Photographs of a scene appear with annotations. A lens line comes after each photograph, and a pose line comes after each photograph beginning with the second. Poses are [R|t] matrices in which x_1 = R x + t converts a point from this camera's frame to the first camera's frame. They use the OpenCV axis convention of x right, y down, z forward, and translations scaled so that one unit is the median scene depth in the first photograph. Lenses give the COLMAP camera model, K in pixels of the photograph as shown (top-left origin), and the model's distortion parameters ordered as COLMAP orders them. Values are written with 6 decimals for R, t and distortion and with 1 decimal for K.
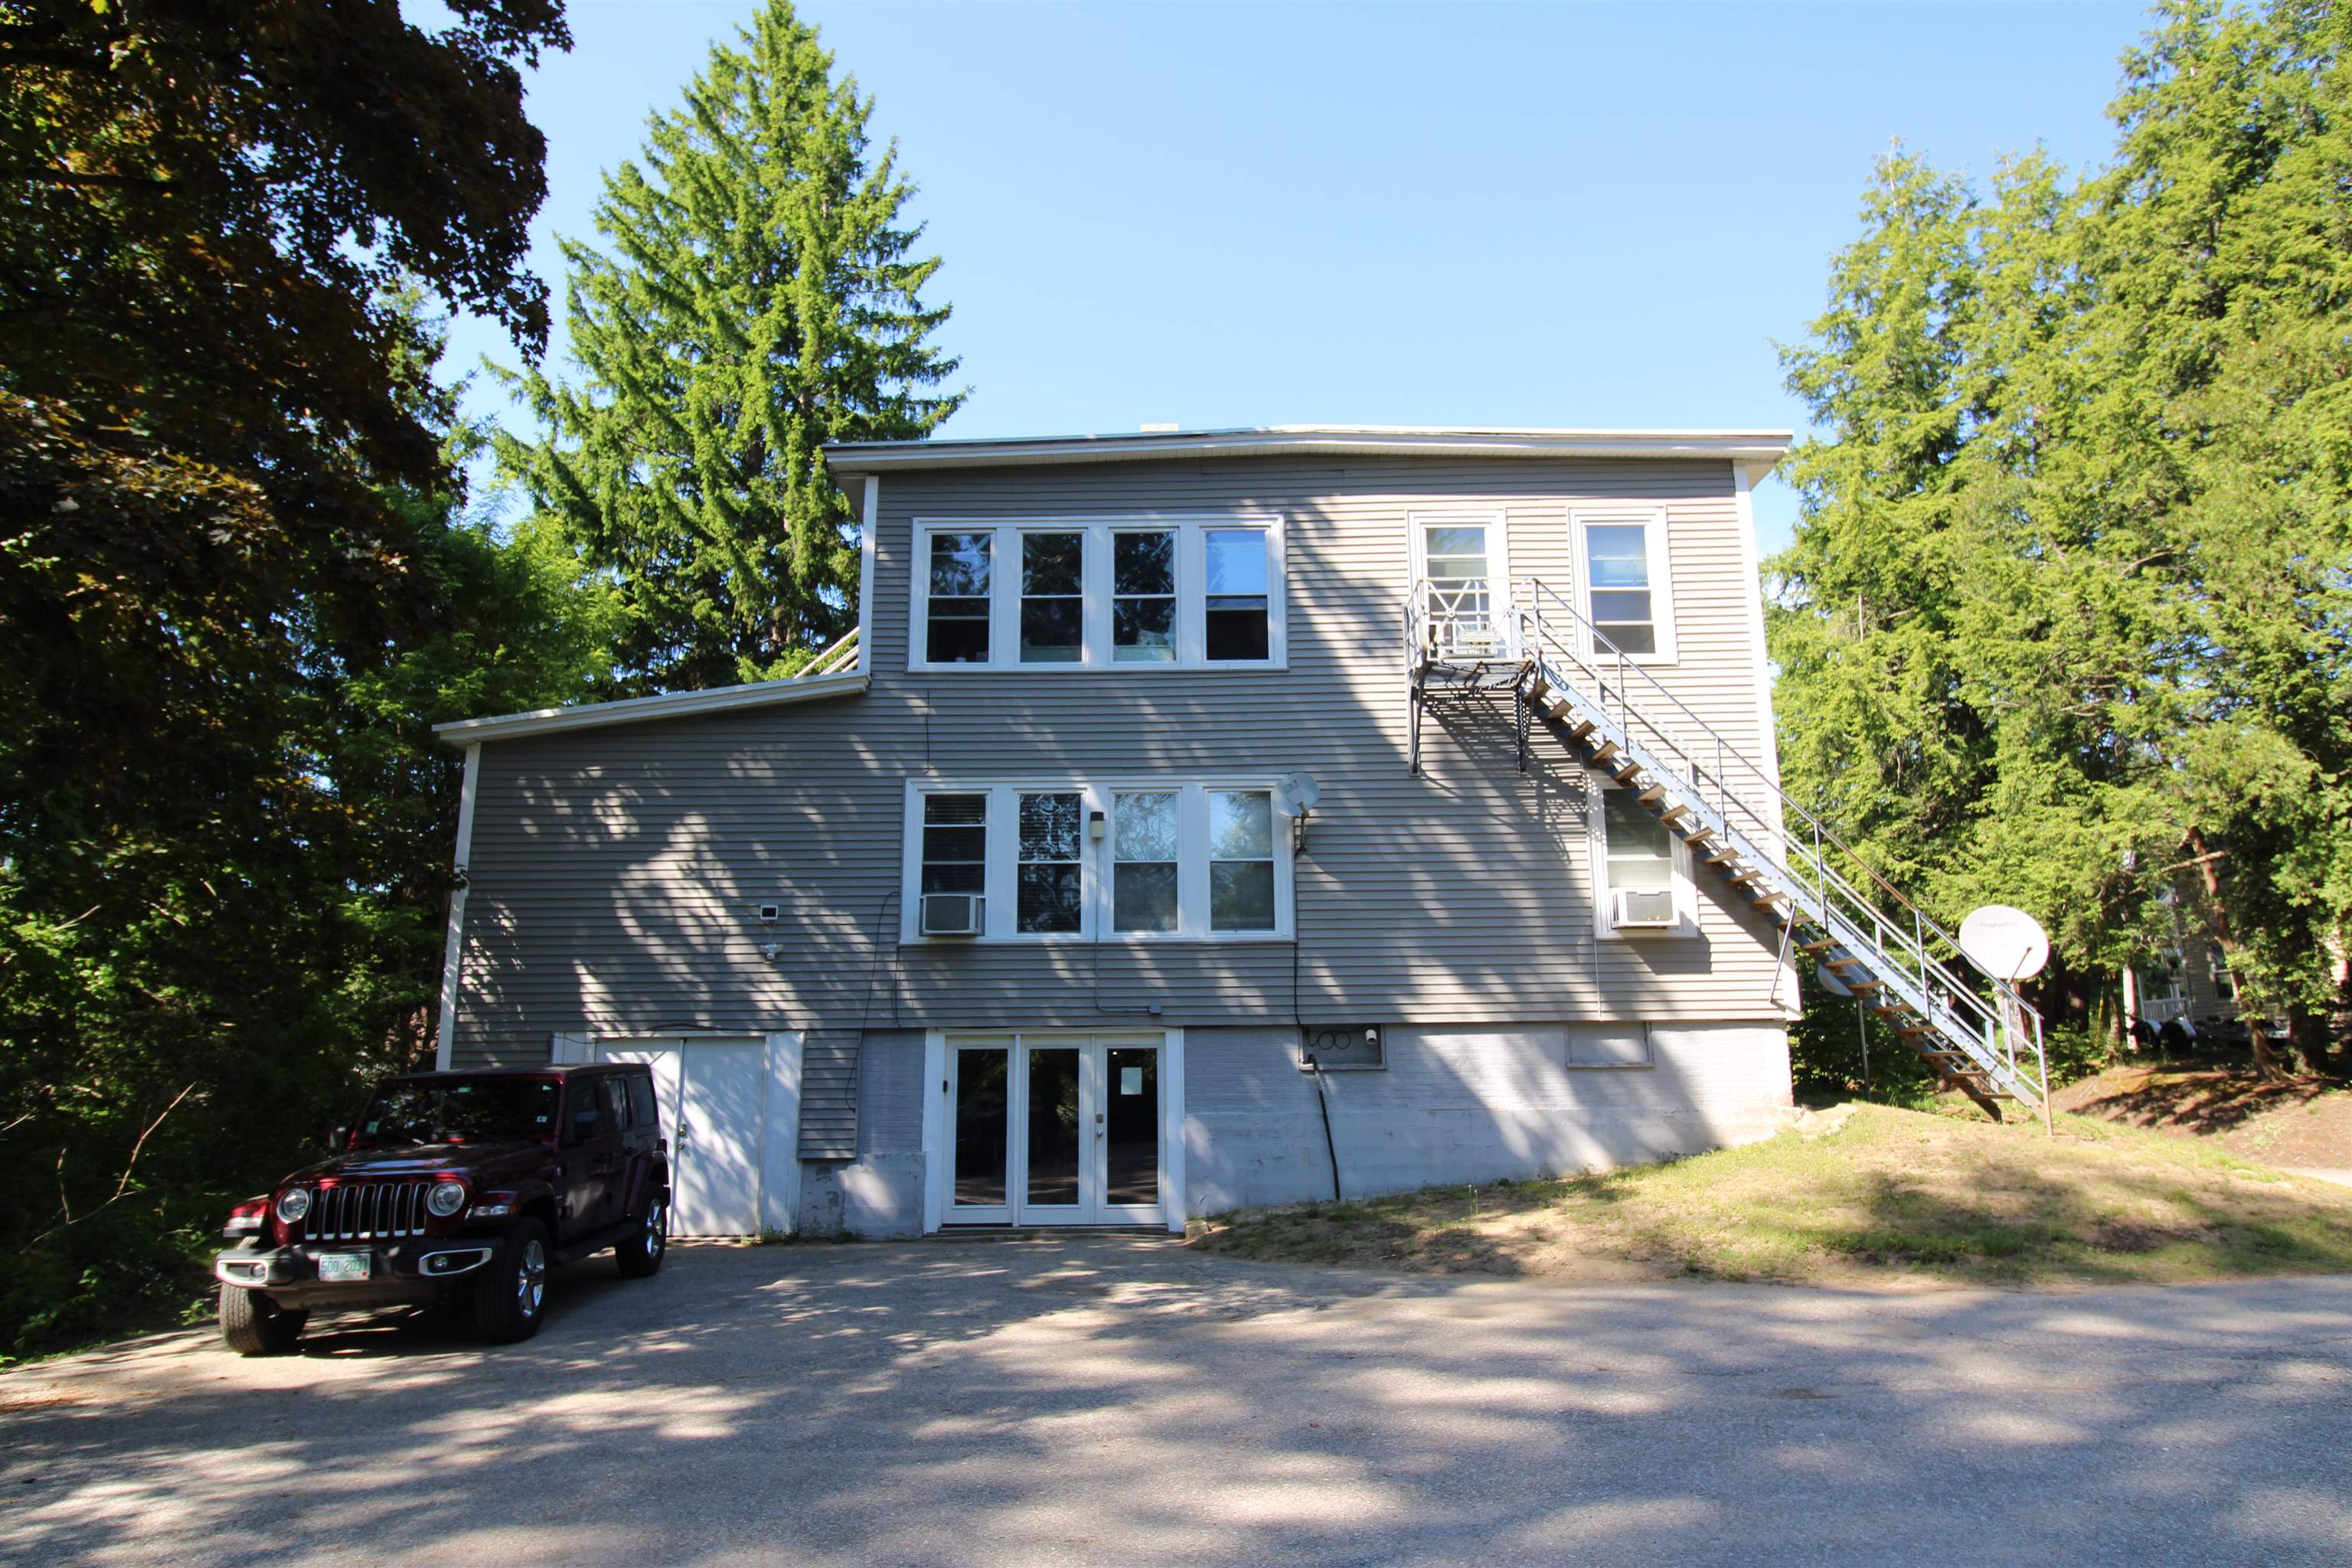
lens RADIAL K [[1477.0, 0, 1176.0], [0, 1477.0, 784.0], [0, 0, 1]] dist [0.000509, 0.000469]
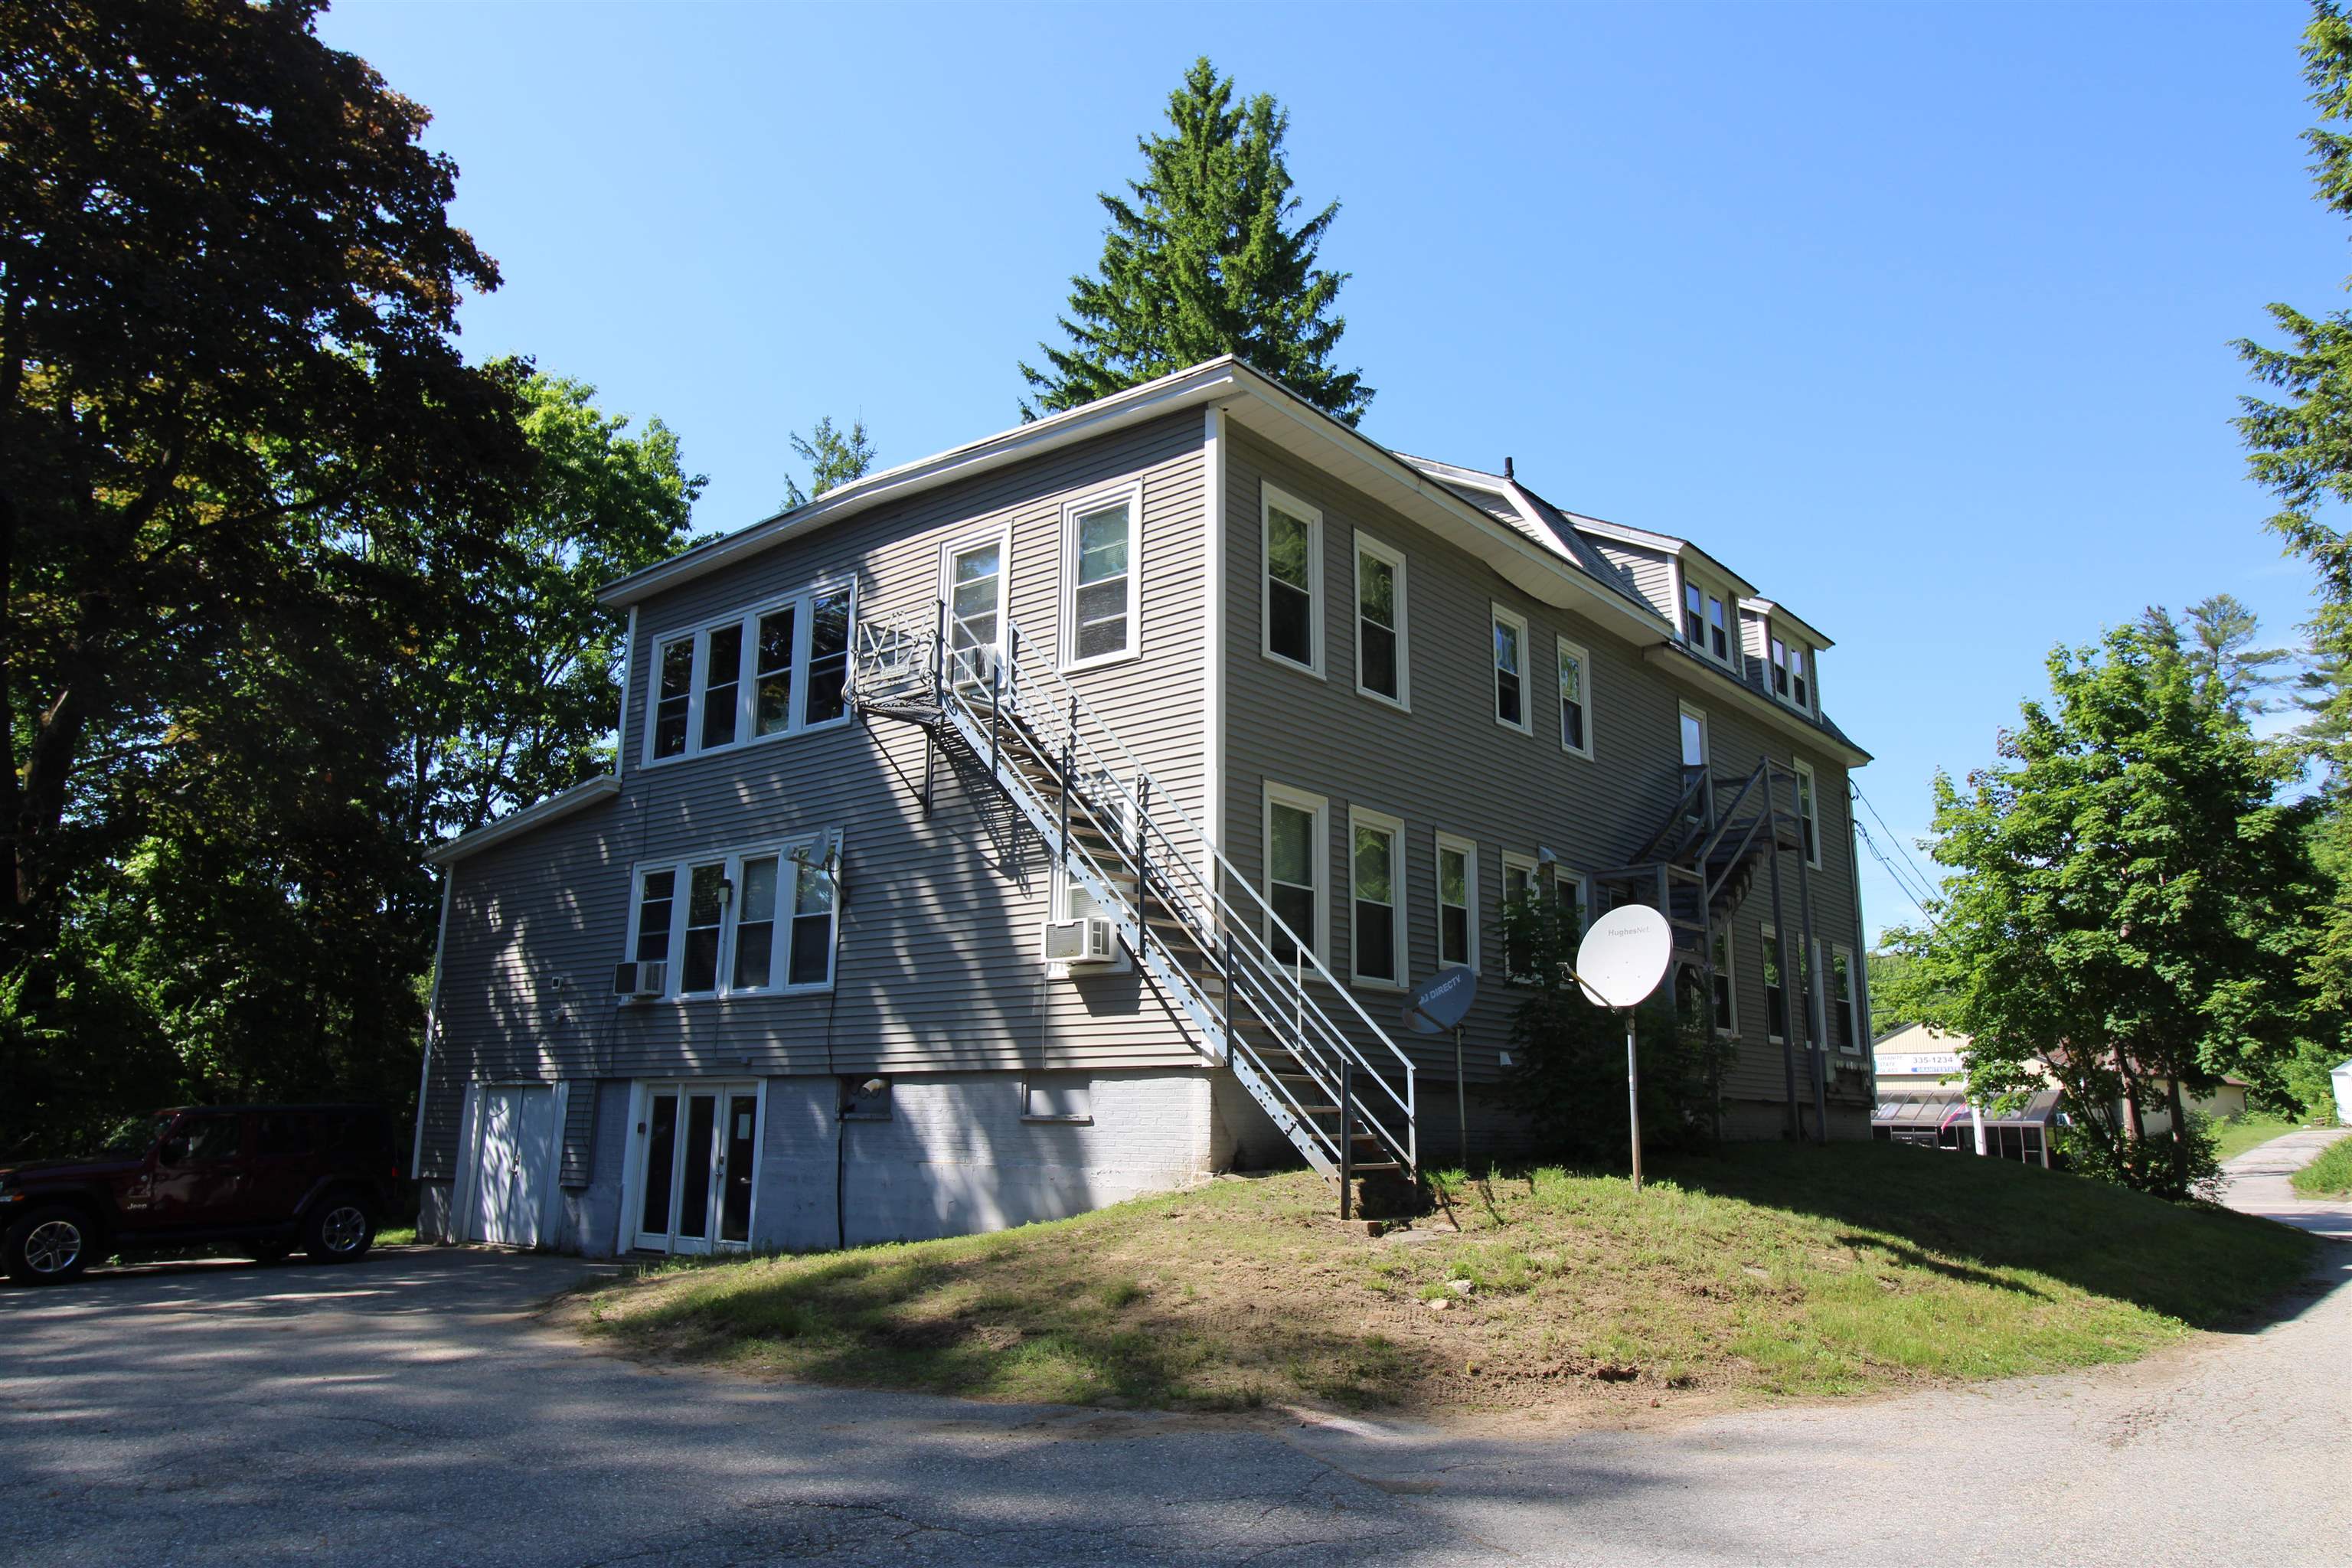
lens RADIAL K [[1600.2, 0, 1176.0], [0, 1600.2, 784.0], [0, 0, 1]] dist [0.000240, -0.000334]
pose [[0.779712, -0.114282, -0.615621, 0.939767], [0.106514, 0.993081, -0.049448, 0.042612], [0.617012, -0.027017, 0.786490, 0.273702]]
